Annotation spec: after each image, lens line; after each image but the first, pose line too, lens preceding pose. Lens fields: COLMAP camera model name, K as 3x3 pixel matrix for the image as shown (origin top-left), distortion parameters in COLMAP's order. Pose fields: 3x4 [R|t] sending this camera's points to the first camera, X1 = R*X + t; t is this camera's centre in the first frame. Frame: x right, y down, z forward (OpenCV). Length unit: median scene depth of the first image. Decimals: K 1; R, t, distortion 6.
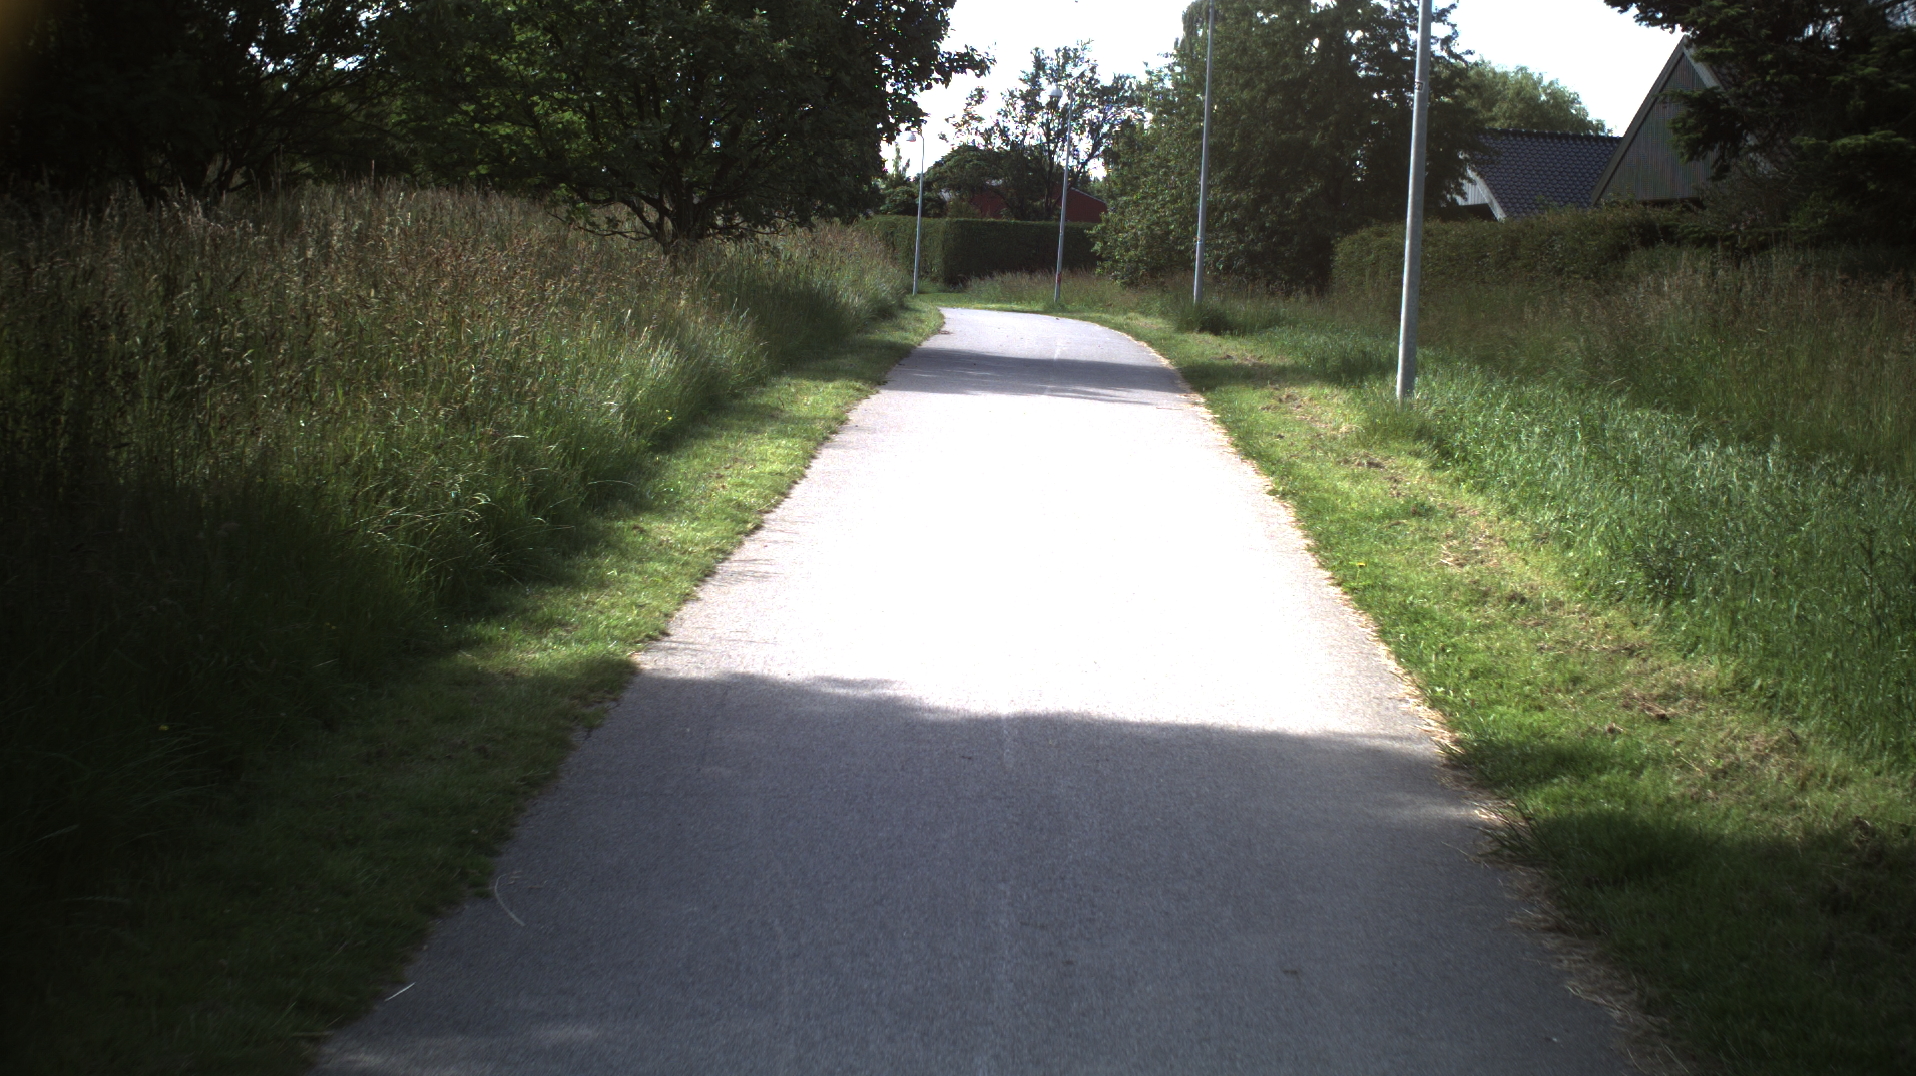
lens RADIAL K [[3392.7, 0, 958.0], [0, 3392.7, 538.0], [0, 0, 1]] dist [-0.327807, 0.304808]
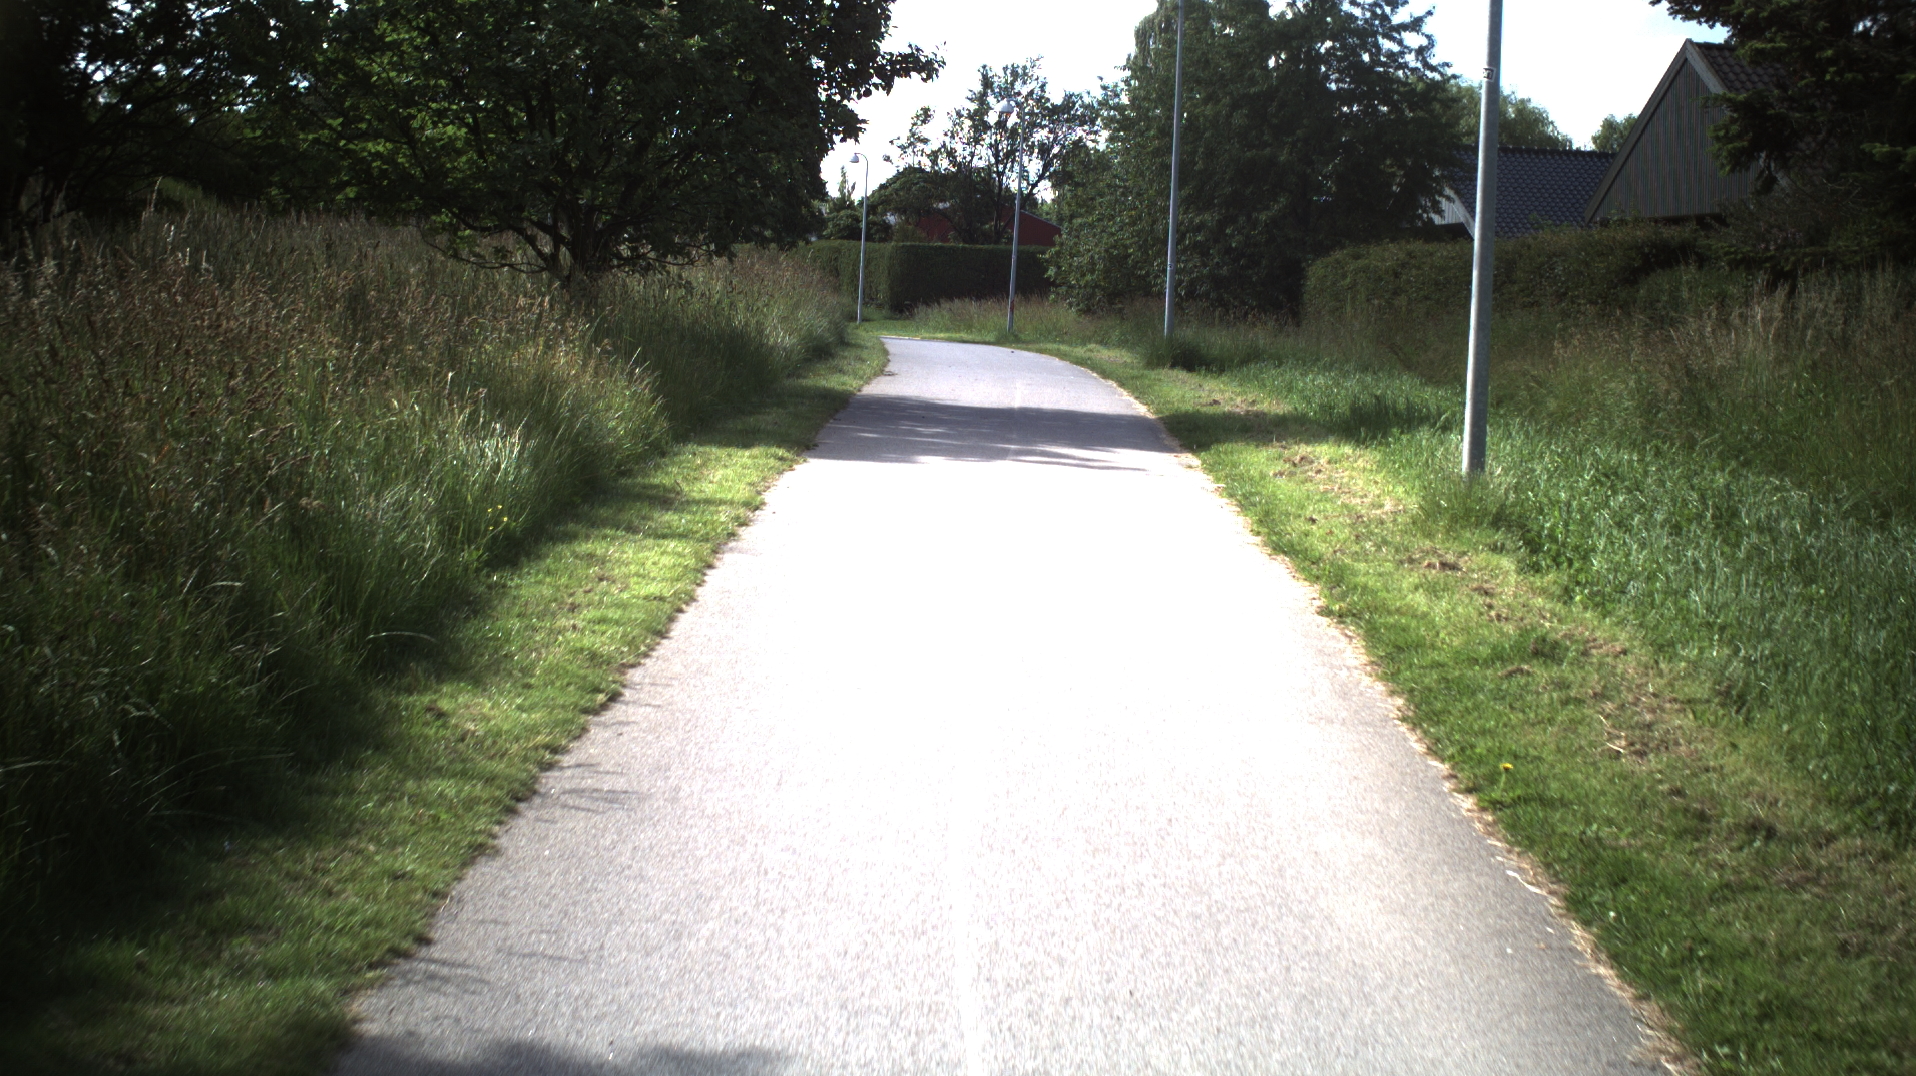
lens RADIAL K [[3392.7, 0, 958.0], [0, 3392.7, 538.0], [0, 0, 1]] dist [-0.327807, 0.304808]
pose [[0.999848, -0.008815, 0.015042, 0.000443], [0.008920, 0.999936, -0.006888, -0.011733], [-0.014980, 0.007021, 0.999863, 0.117987]]
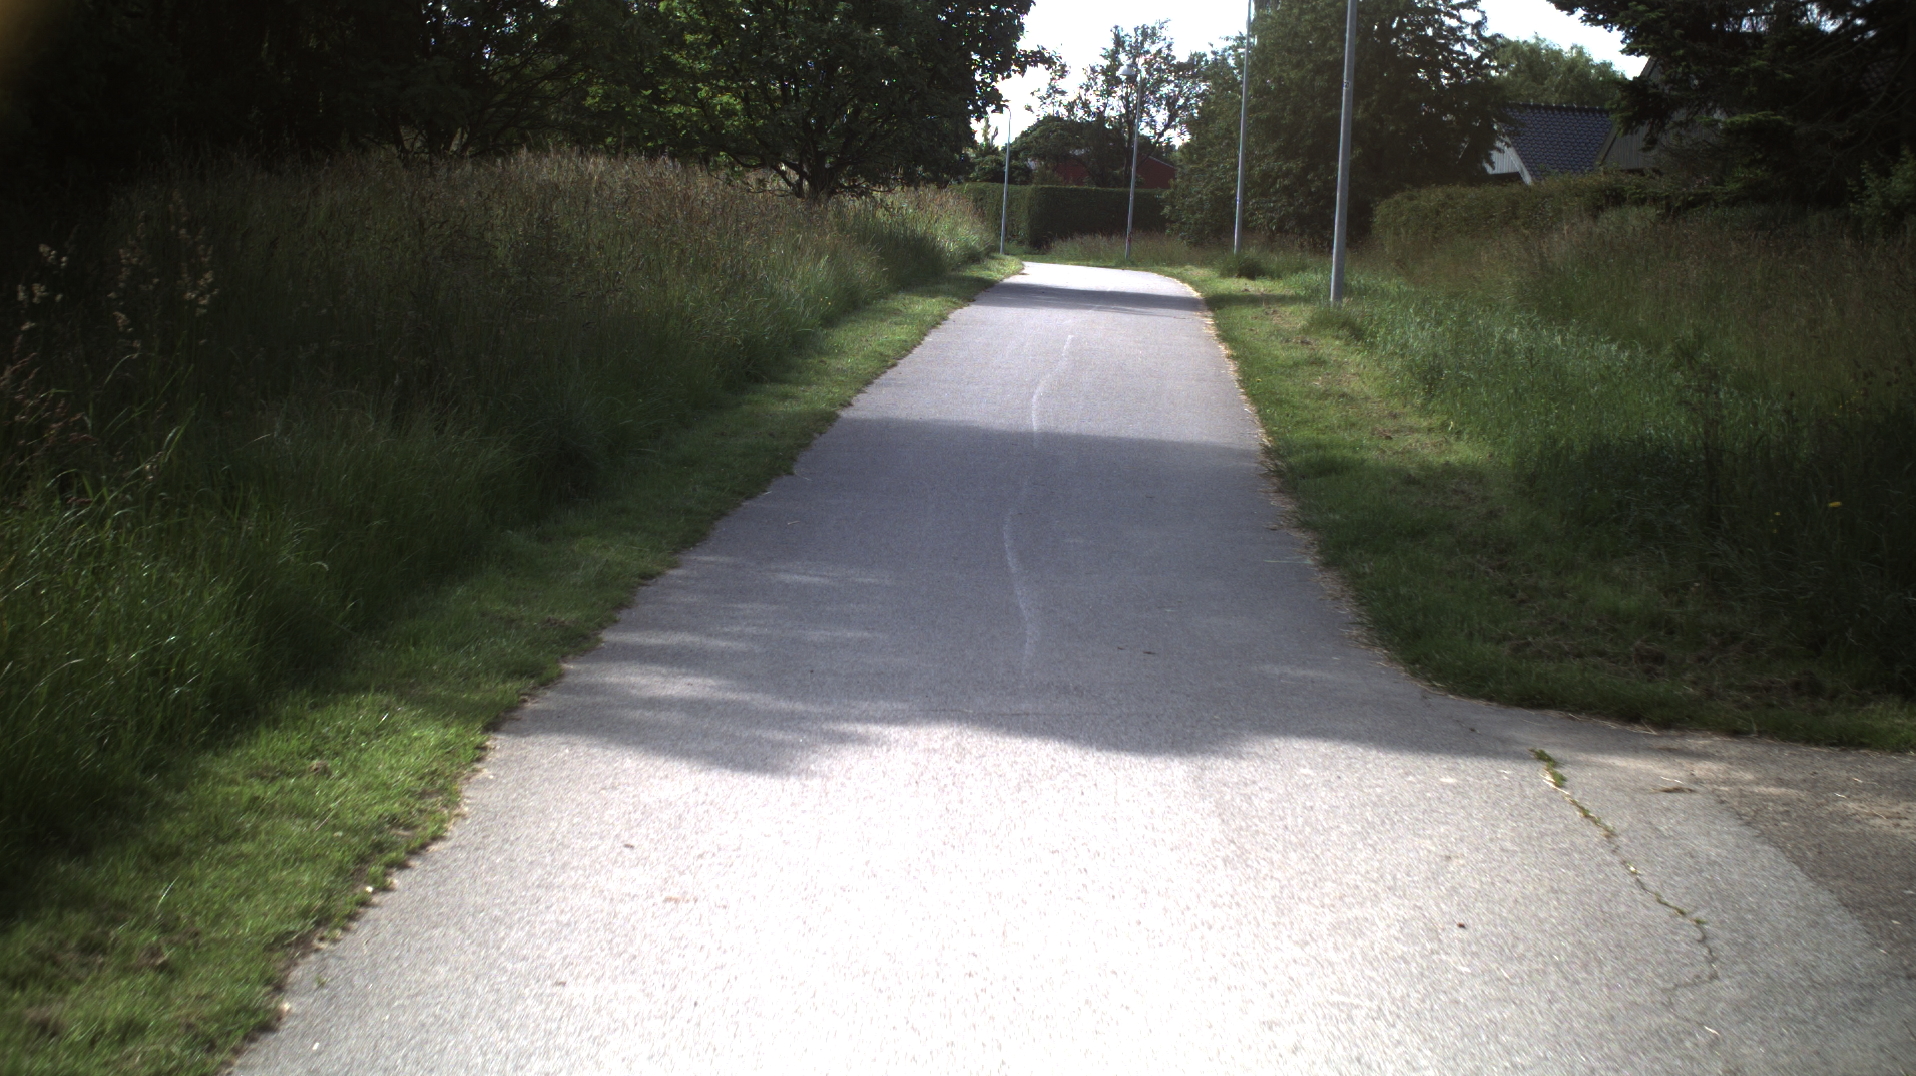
lens RADIAL K [[3392.7, 0, 958.0], [0, 3392.7, 538.0], [0, 0, 1]] dist [-0.327807, 0.304808]
pose [[0.999651, 0.003074, -0.026255, 0.005304], [-0.002836, 0.999955, 0.009099, 0.024820], [0.026281, -0.009021, 0.999614, -0.236573]]
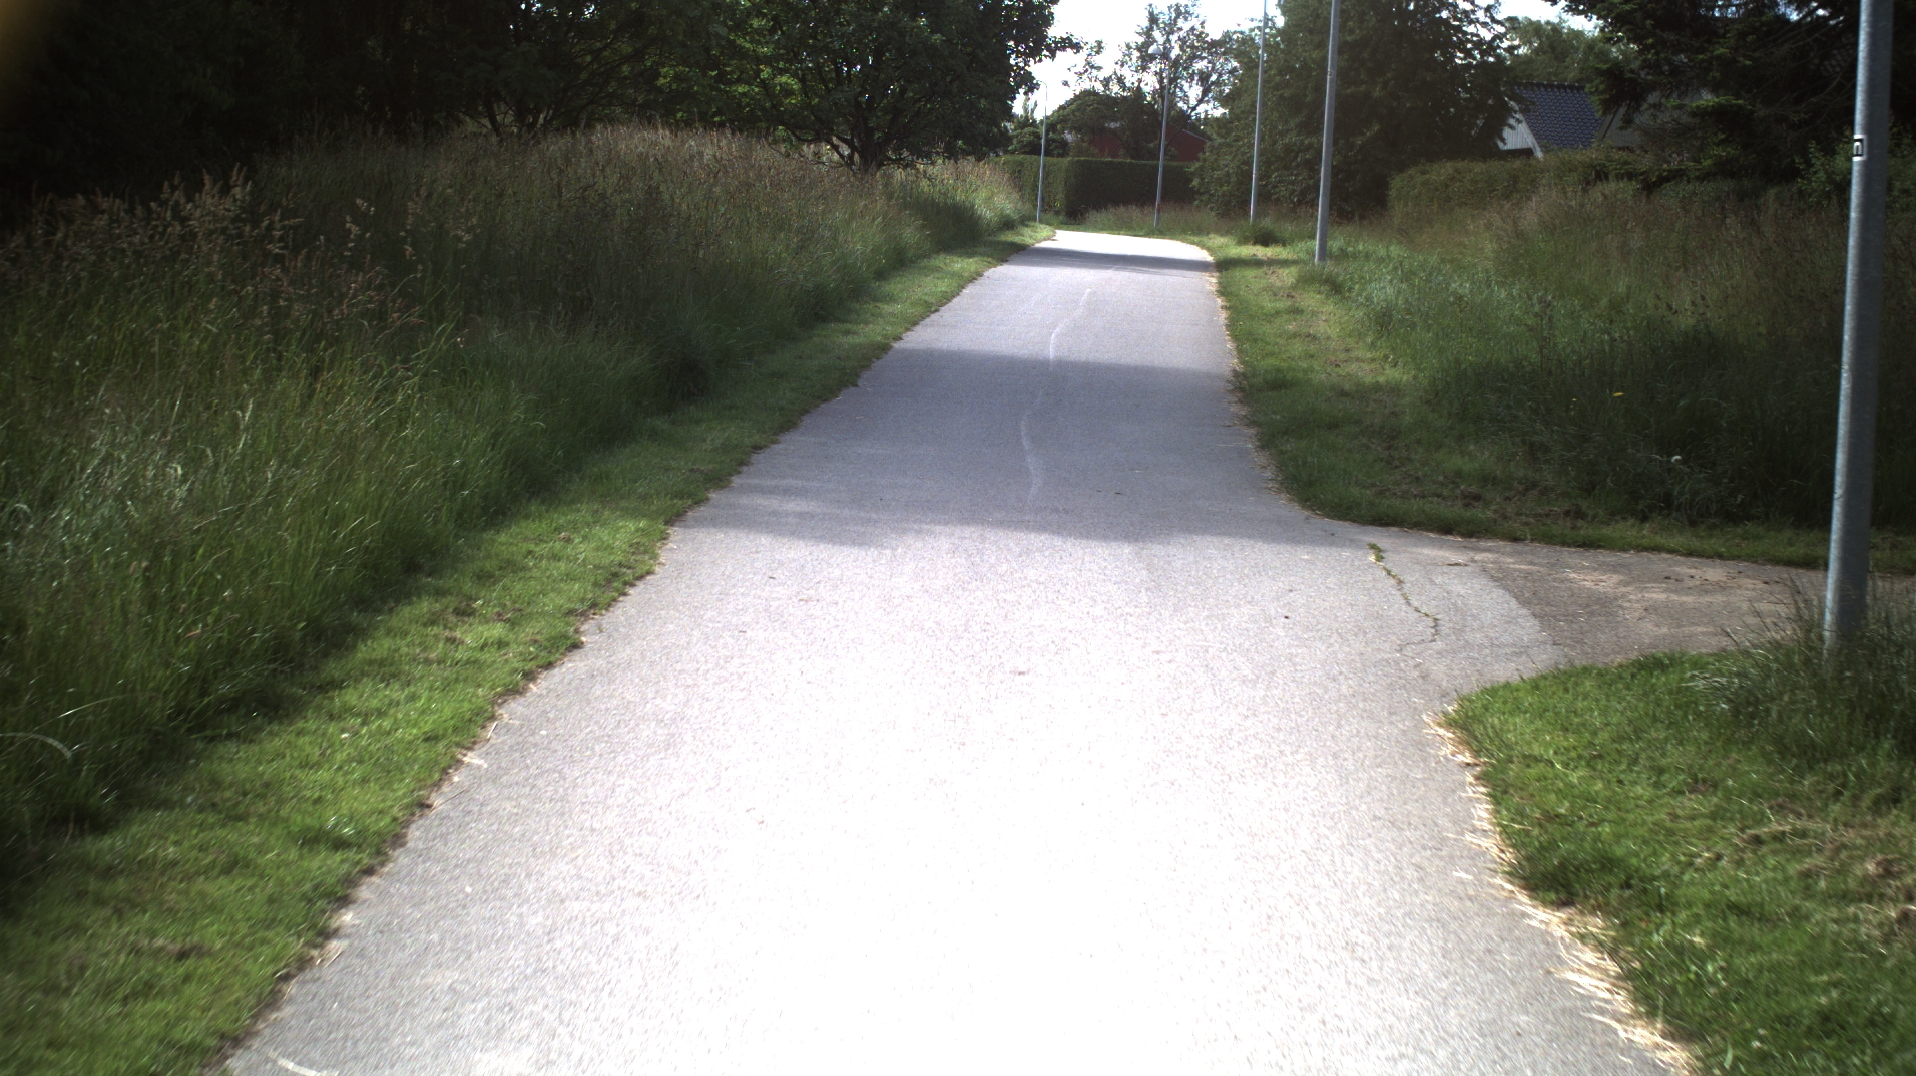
lens RADIAL K [[3392.7, 0, 958.0], [0, 3392.7, 538.0], [0, 0, 1]] dist [-0.327807, 0.304808]
pose [[0.999257, 0.009230, -0.037418, 0.009965], [-0.008575, 0.999808, 0.017626, 0.035385], [0.037574, -0.017292, 0.999144, -0.354554]]
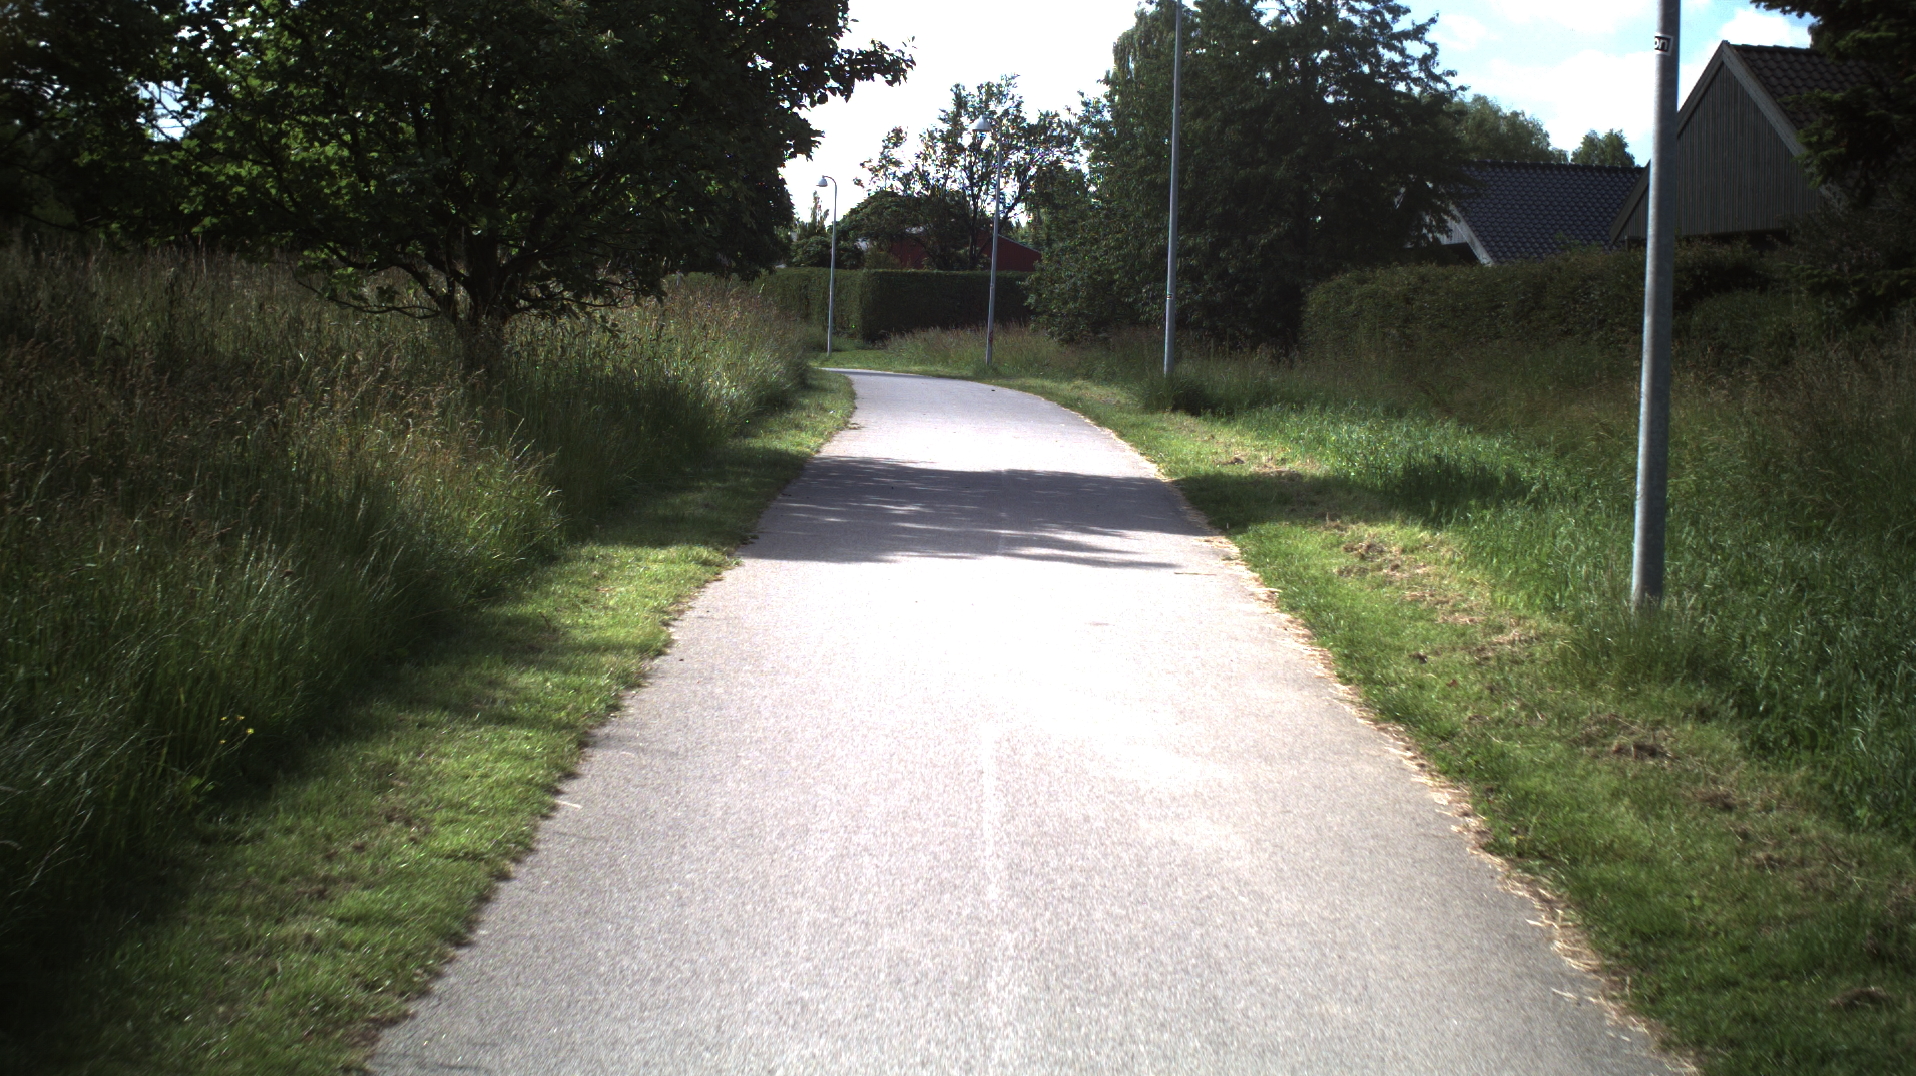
lens RADIAL K [[3392.7, 0, 958.0], [0, 3392.7, 538.0], [0, 0, 1]] dist [-0.327807, 0.304808]
pose [[0.999566, -0.019769, 0.021831, 0.002351], [0.020076, 0.999702, -0.013919, -0.024479], [-0.021549, 0.014351, 0.999665, 0.235906]]
